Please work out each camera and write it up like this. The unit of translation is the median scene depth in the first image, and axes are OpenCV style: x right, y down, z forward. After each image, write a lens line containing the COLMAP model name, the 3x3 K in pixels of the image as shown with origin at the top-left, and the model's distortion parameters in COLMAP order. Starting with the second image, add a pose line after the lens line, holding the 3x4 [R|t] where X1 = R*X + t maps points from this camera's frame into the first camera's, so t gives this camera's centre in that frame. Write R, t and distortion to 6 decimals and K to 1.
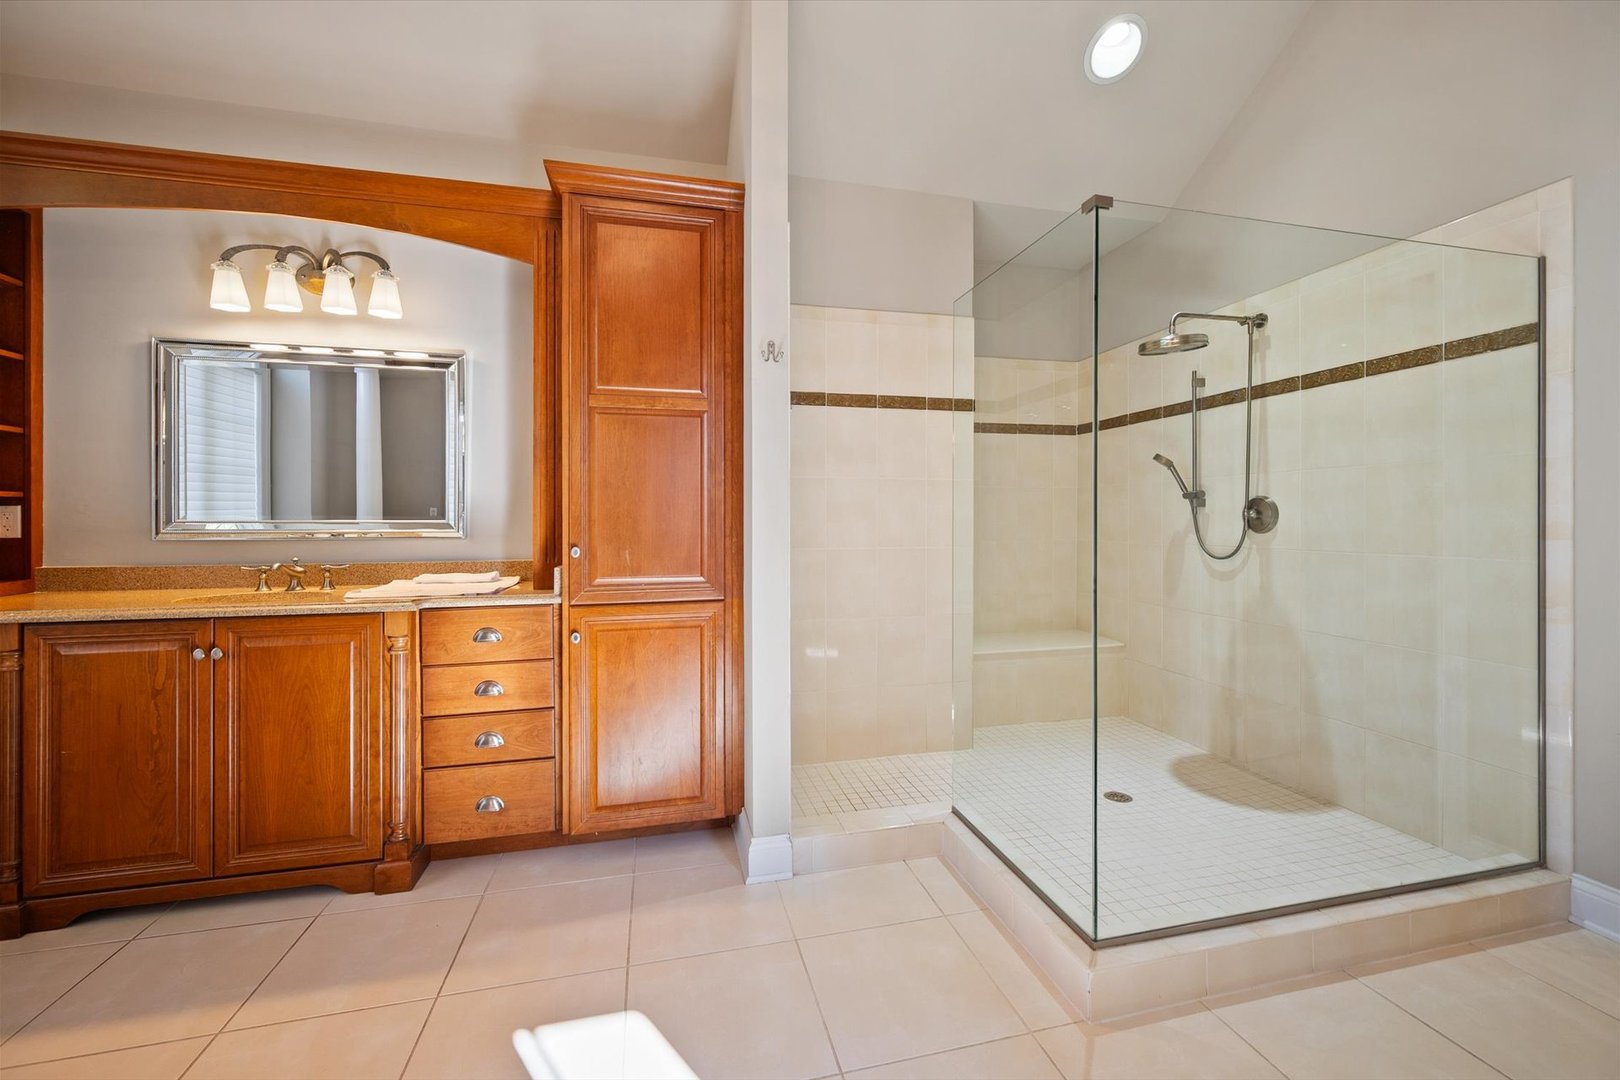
lens RADIAL K [[636.4, 0, 811.4], [0, 636.4, 527.3], [0, 0, 1]] dist [-0.000223, -0.000139]
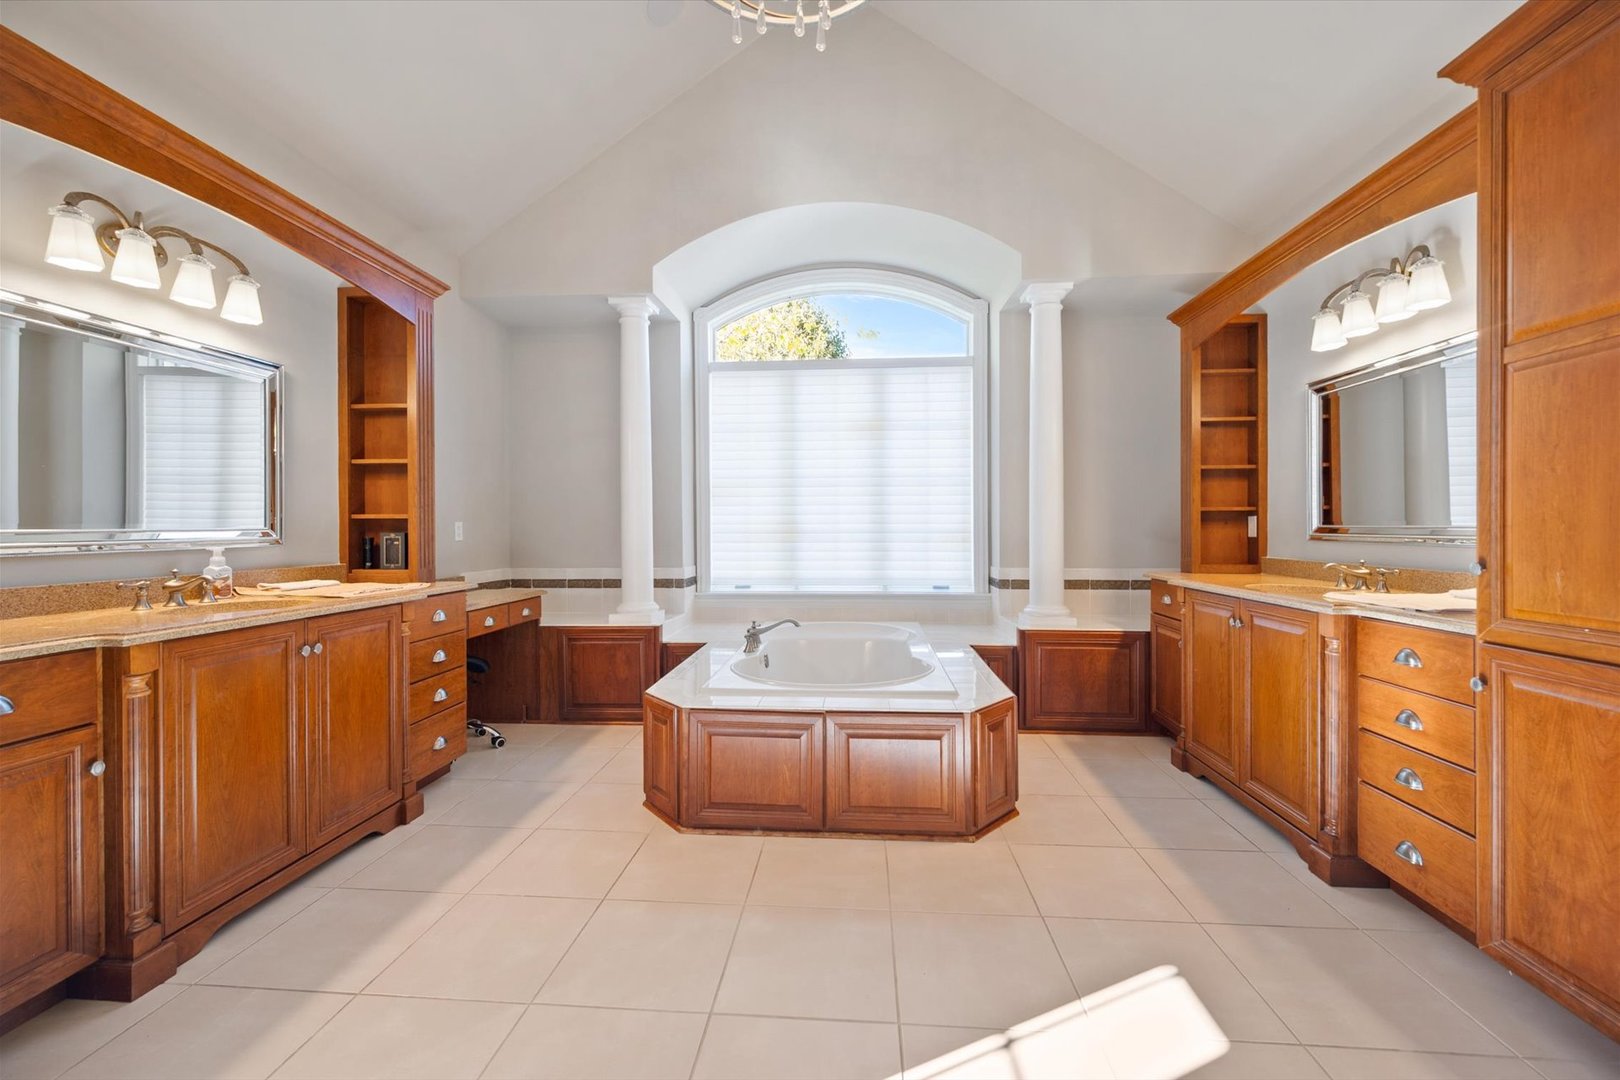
lens RADIAL K [[636.4, 0, 812.2], [0, 636.4, 532.1], [0, 0, 1]] dist [-0.000223, -0.000139]
pose [[-0.313817, 0.008579, -0.949445, 0.577604], [0.000236, 0.999960, 0.008957, -0.010445], [0.949483, 0.002587, -0.313806, 0.502678]]
